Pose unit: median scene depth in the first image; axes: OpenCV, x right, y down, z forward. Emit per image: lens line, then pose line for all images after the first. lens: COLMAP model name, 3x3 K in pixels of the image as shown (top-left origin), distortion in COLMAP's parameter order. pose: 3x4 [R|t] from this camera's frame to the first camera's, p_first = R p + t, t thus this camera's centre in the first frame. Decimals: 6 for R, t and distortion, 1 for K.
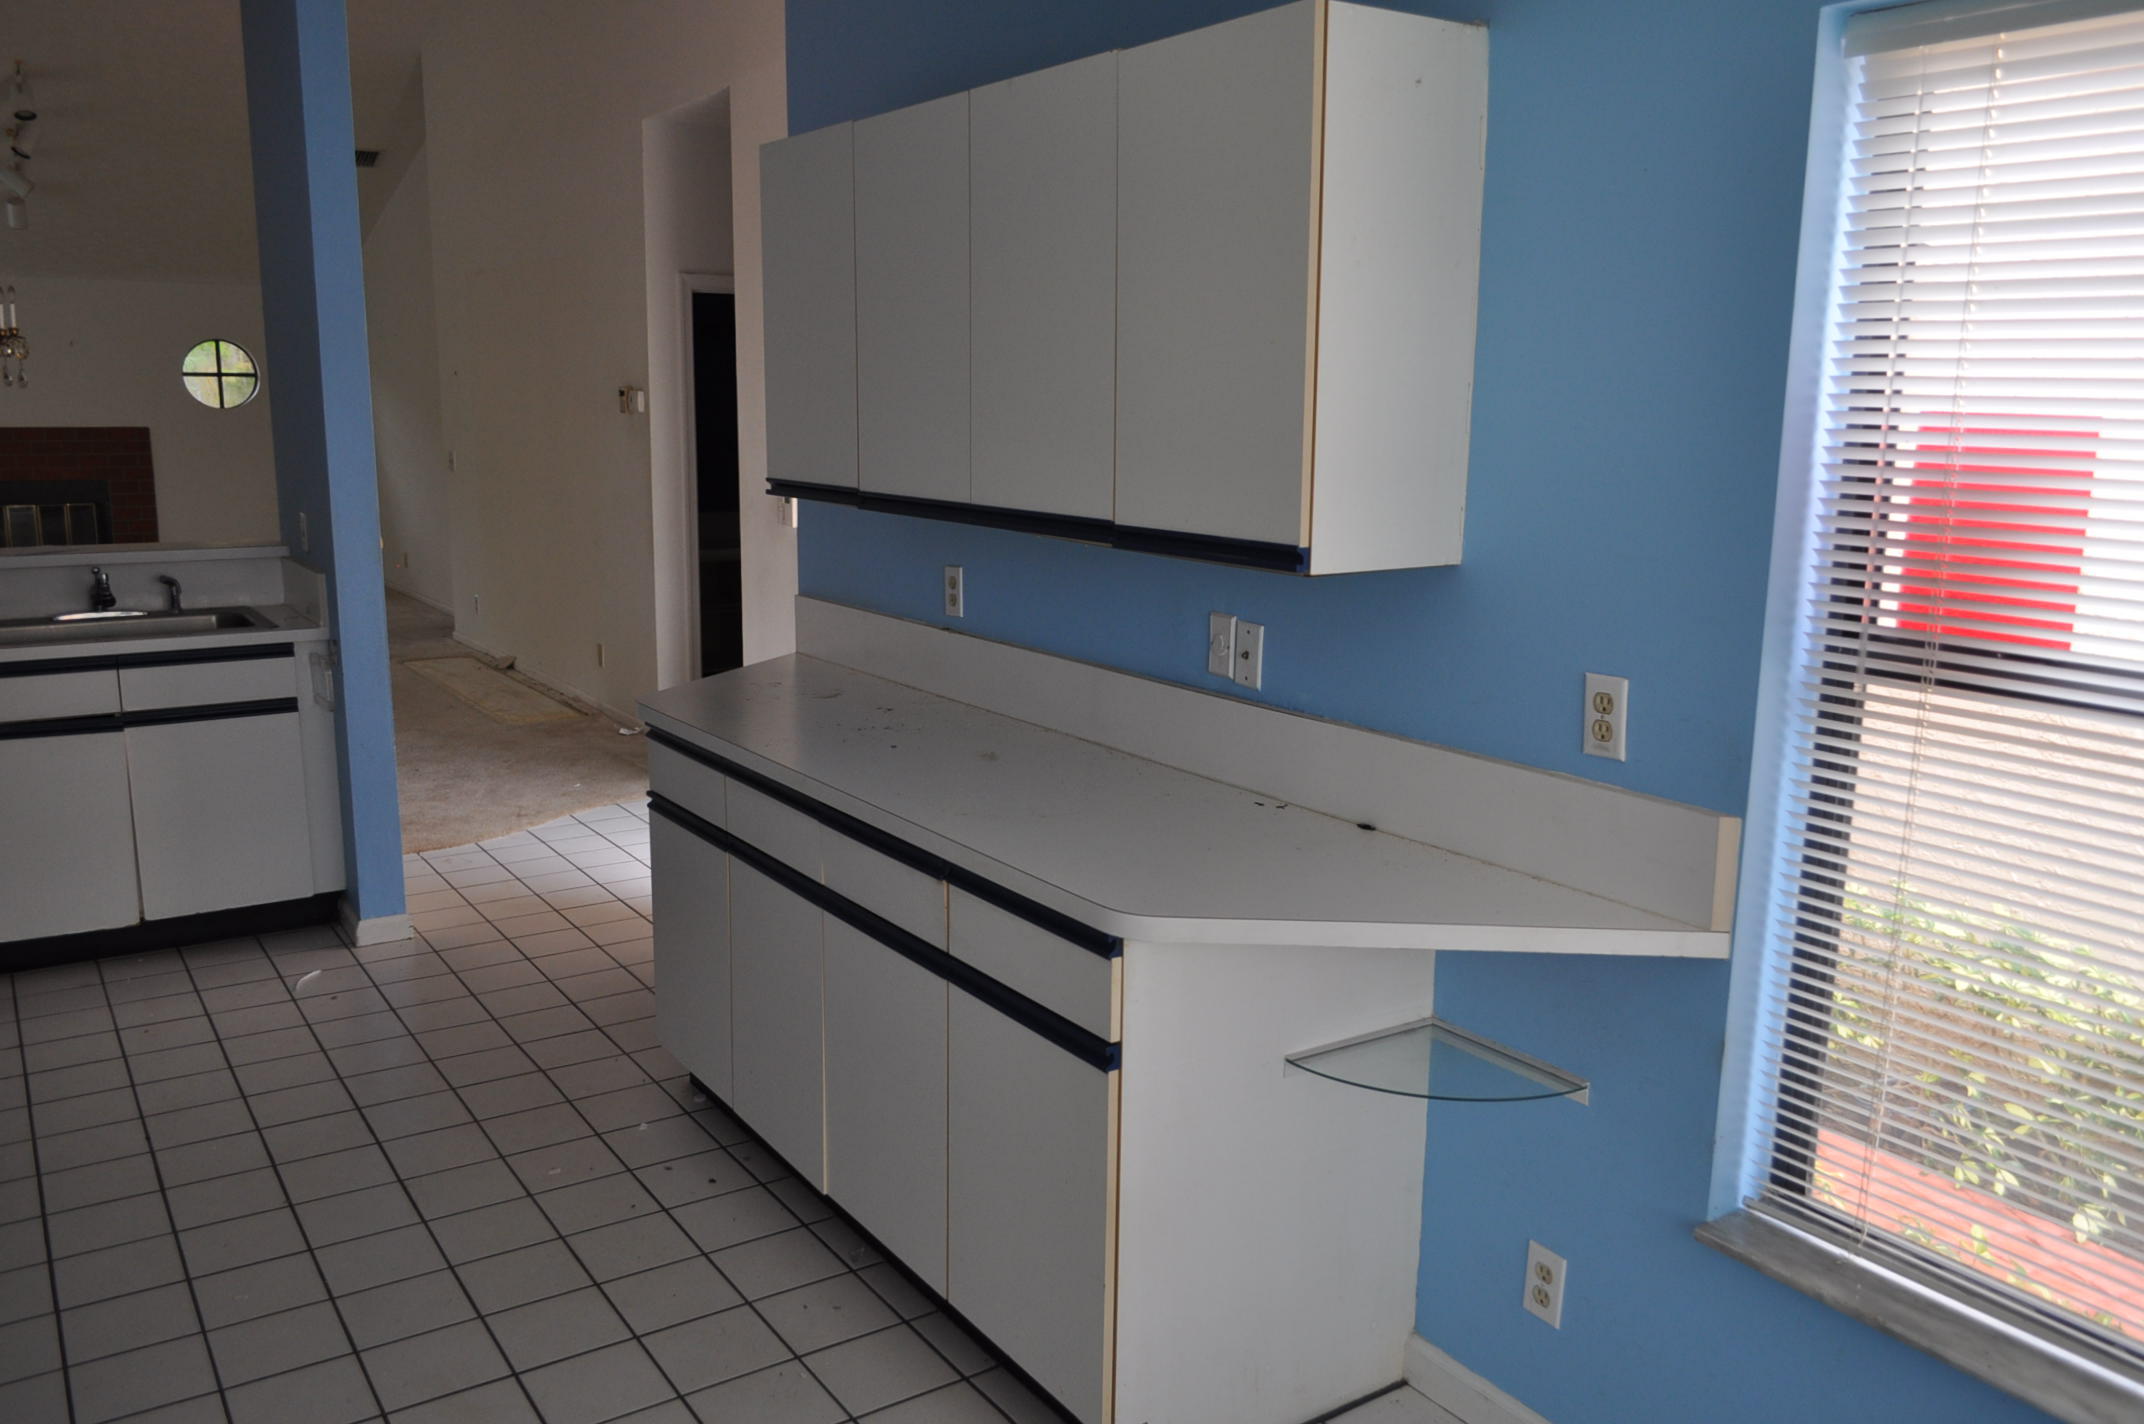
lens RADIAL K [[1686.6, 0, 1072.0], [0, 1686.6, 712.0], [0, 0, 1]] dist [-0.006841, -0.004787]
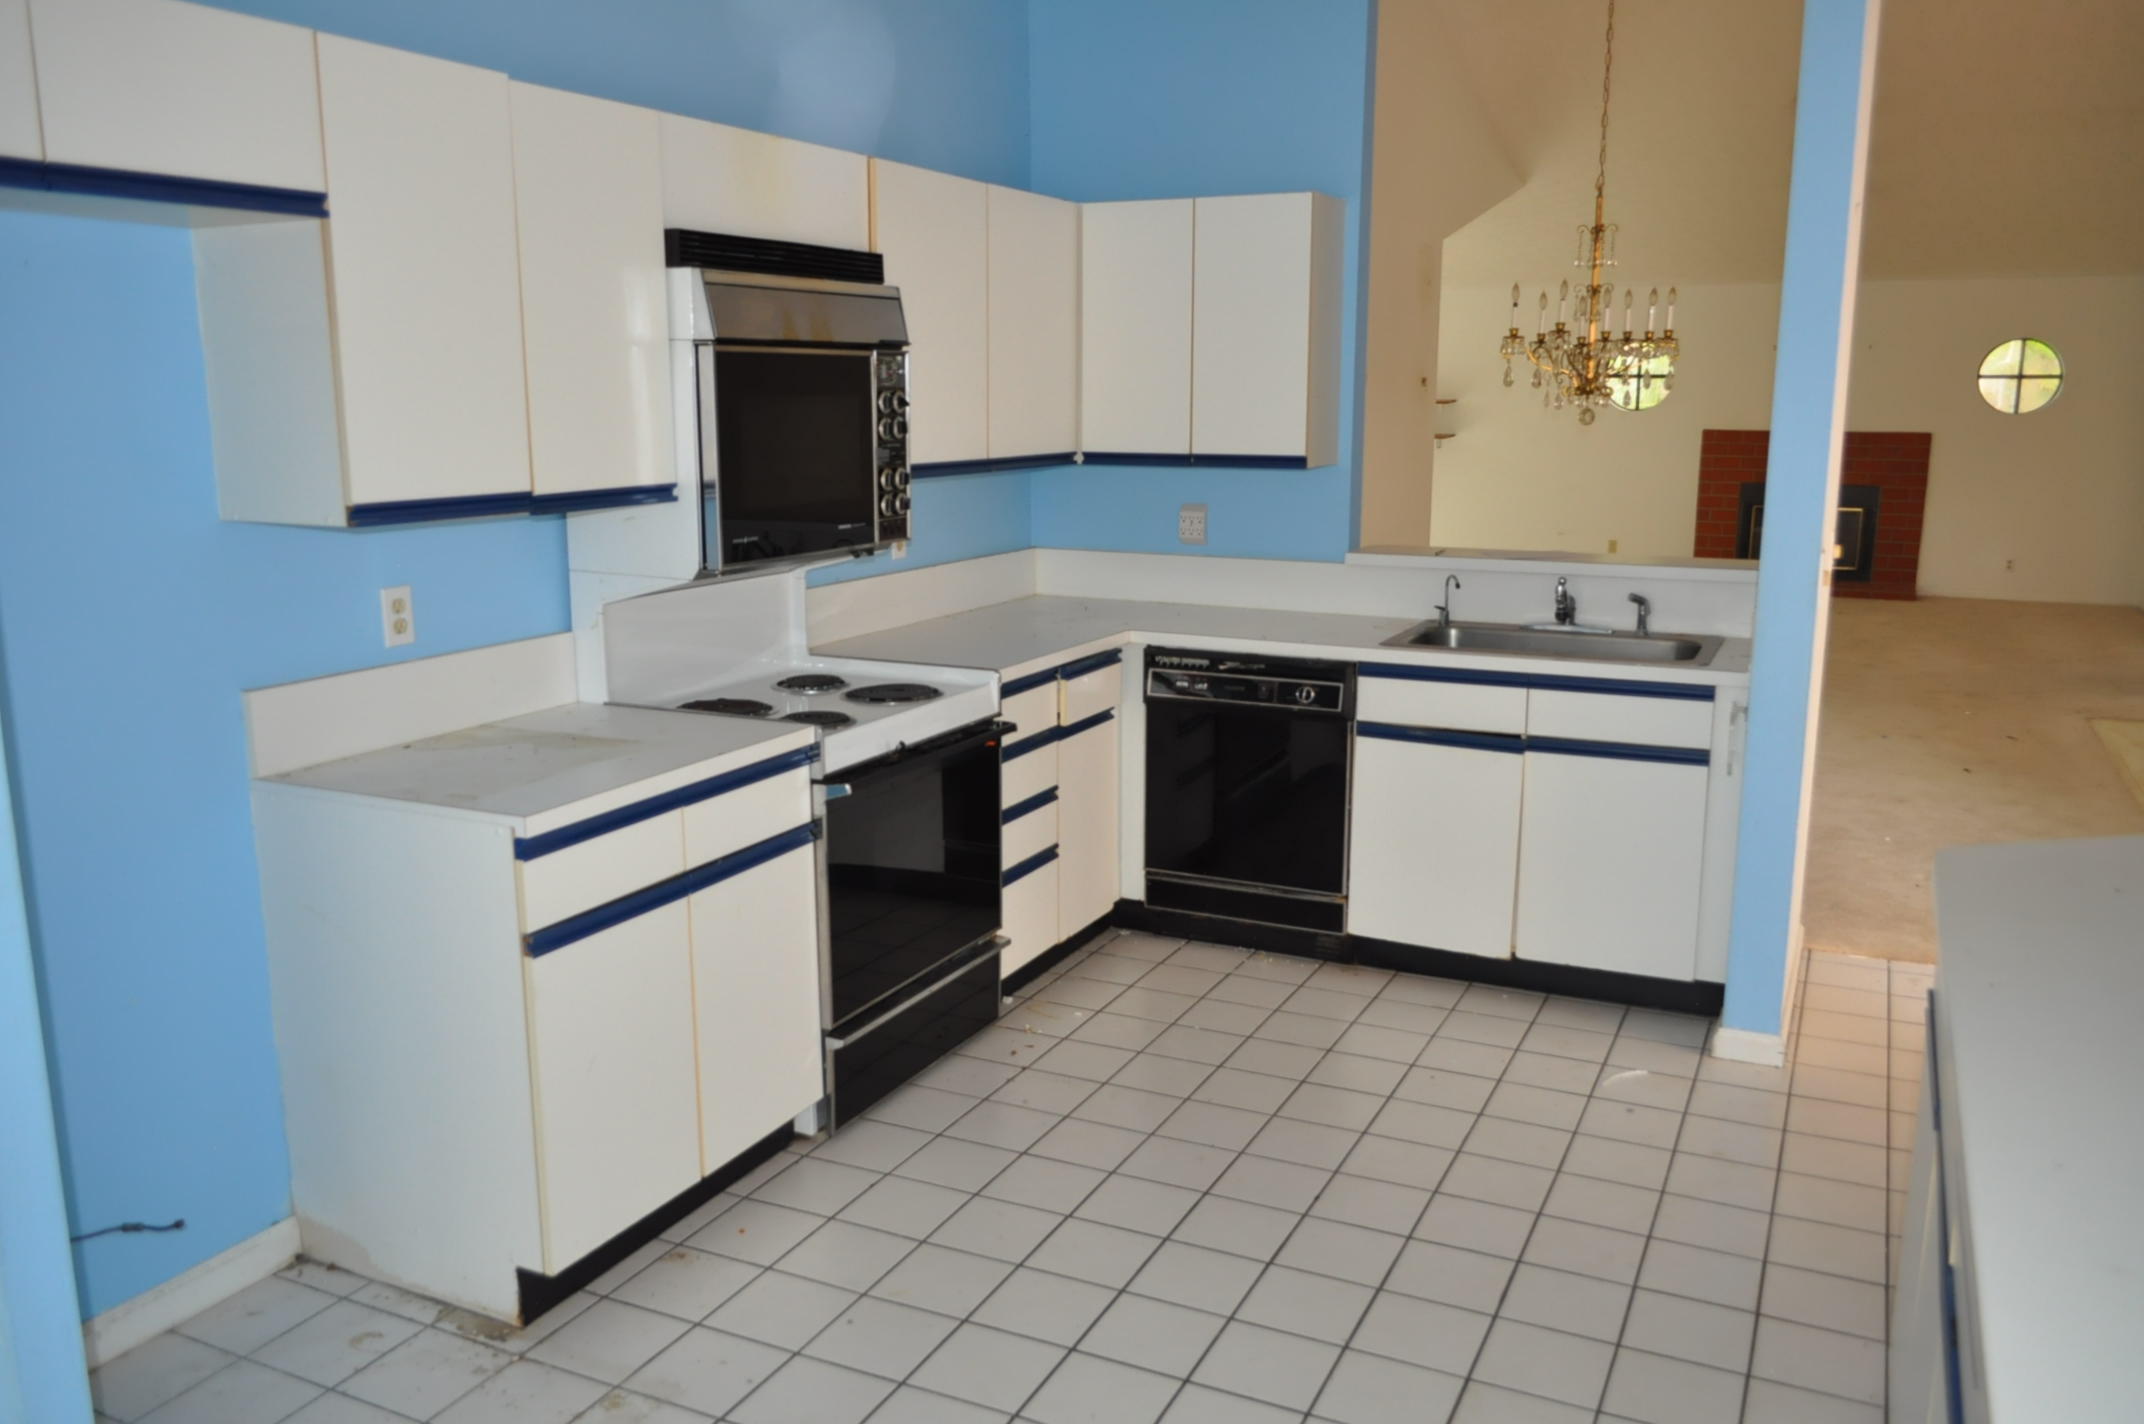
lens RADIAL K [[1686.6, 0, 1072.0], [0, 1686.6, 712.0], [0, 0, 1]] dist [-0.006841, -0.004787]
pose [[0.506330, 0.149877, -0.849216, 0.096634], [-0.152940, 0.984776, 0.082615, -0.048475], [0.848669, 0.088049, 0.521544, 0.279551]]
